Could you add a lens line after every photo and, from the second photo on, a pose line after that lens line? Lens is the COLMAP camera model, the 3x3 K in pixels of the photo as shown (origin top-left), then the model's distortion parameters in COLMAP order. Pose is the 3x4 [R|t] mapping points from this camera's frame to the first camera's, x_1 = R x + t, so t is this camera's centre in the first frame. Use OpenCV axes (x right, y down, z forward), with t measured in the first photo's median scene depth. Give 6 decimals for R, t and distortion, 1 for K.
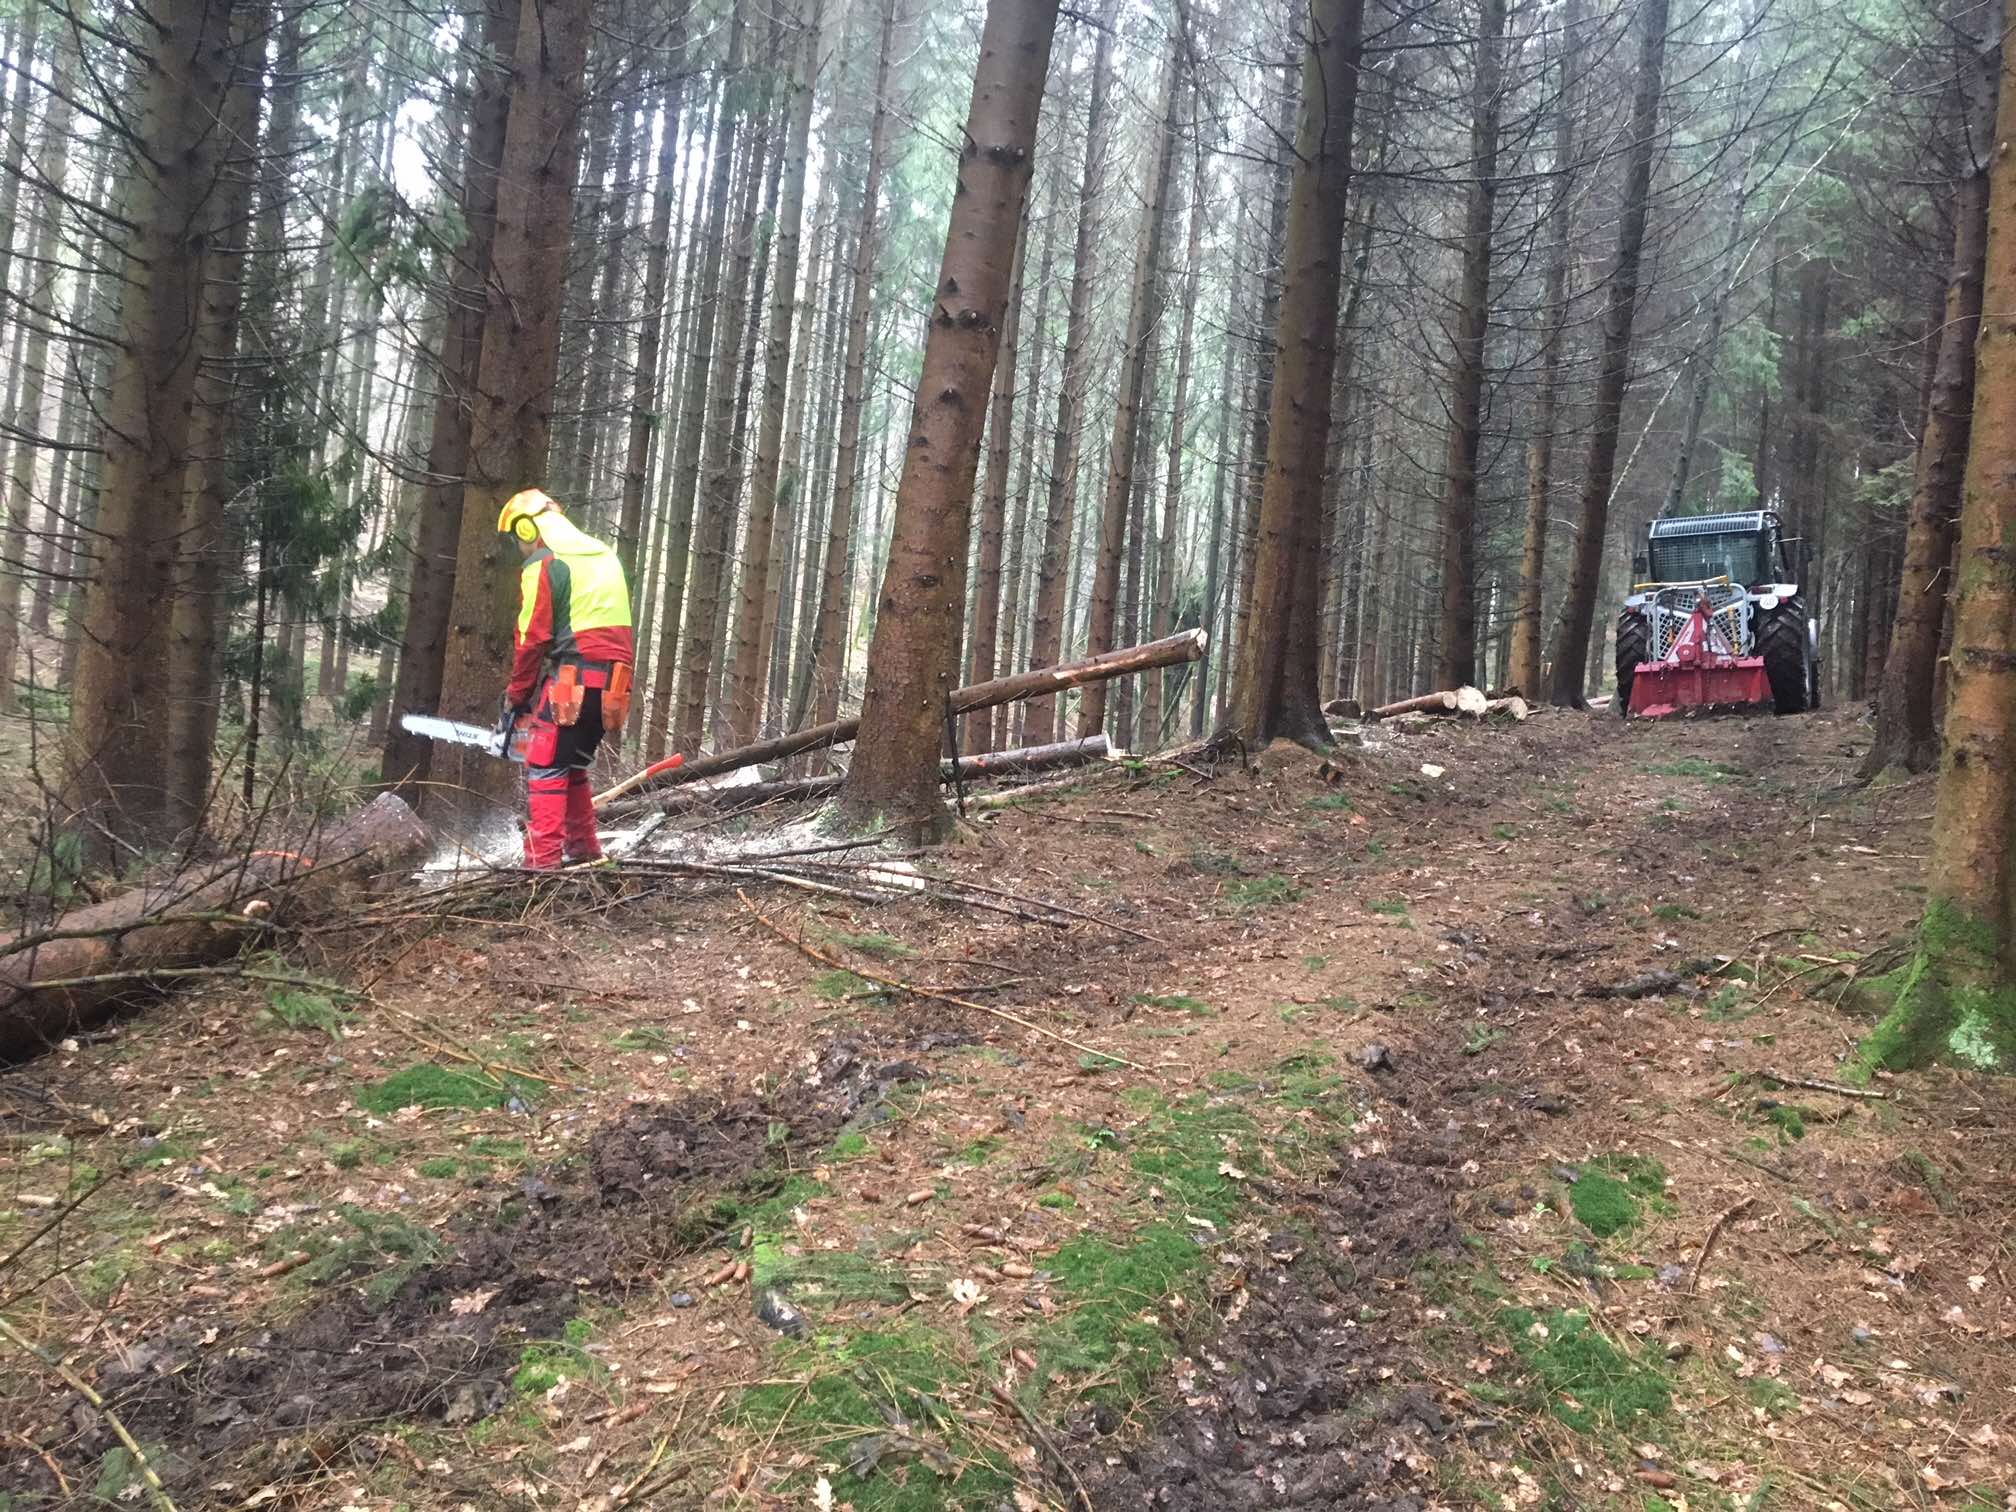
lens RADIAL K [[1715.4, 0, 1011.6], [0, 1715.4, 751.4], [0, 0, 1]] dist [0.050277, -0.005393]
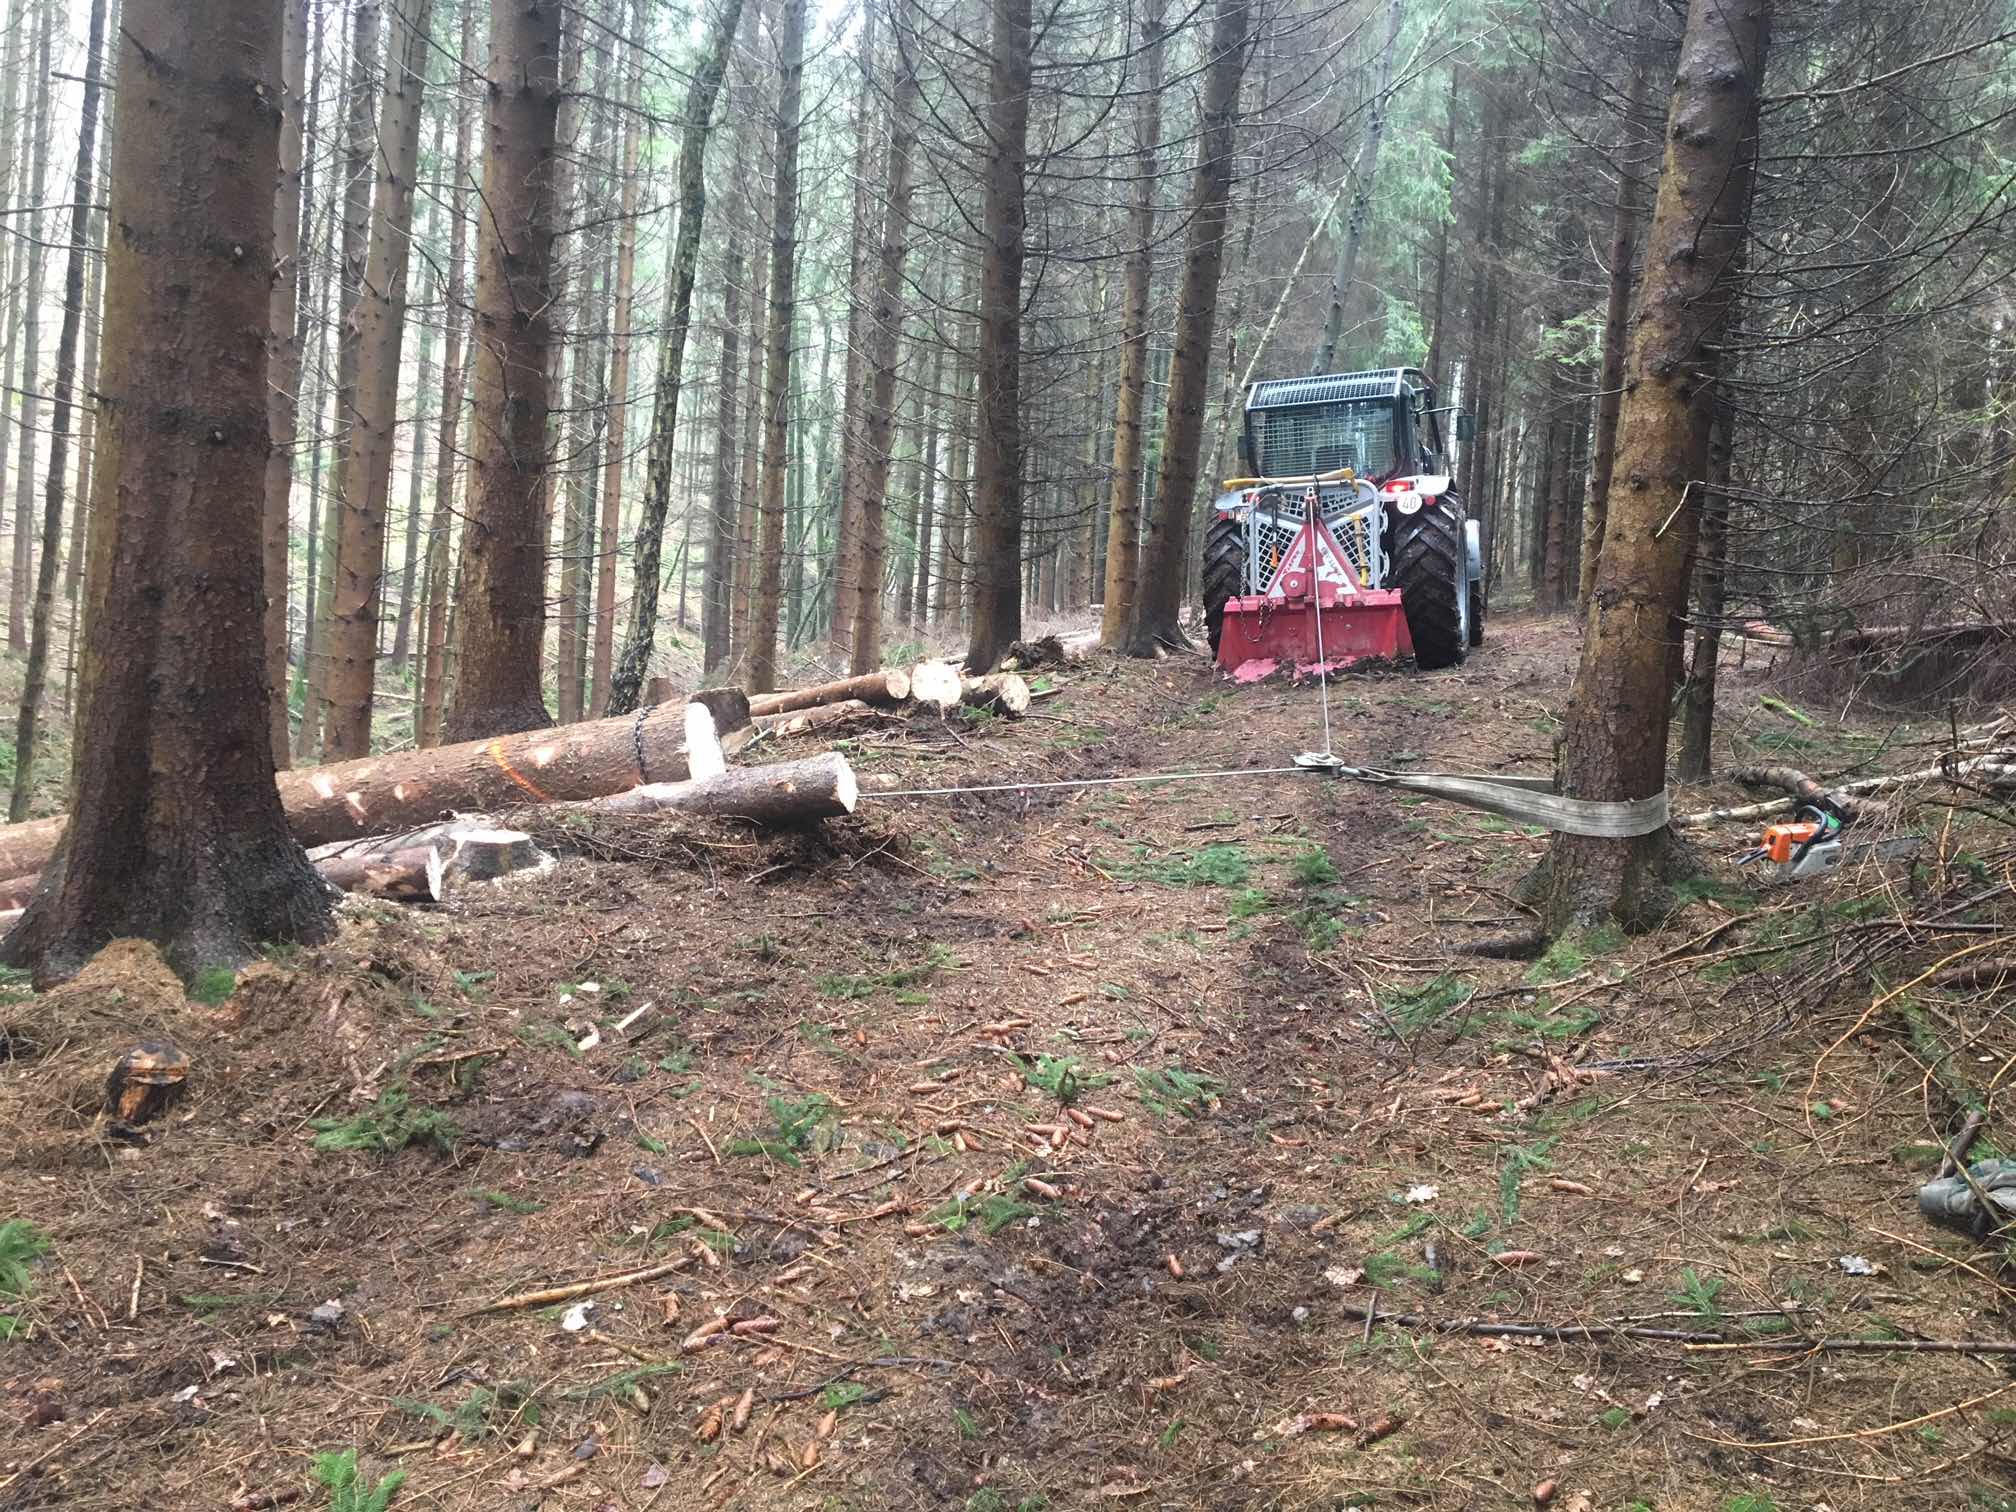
lens RADIAL K [[1715.4, 0, 1003.7], [0, 1715.4, 759.2], [0, 0, 1]] dist [0.050277, -0.005393]
pose [[0.988245, -0.031621, 0.149575, 0.175642], [0.019372, 0.996390, 0.082656, -0.045834], [-0.151648, -0.078787, 0.985290, 0.352817]]
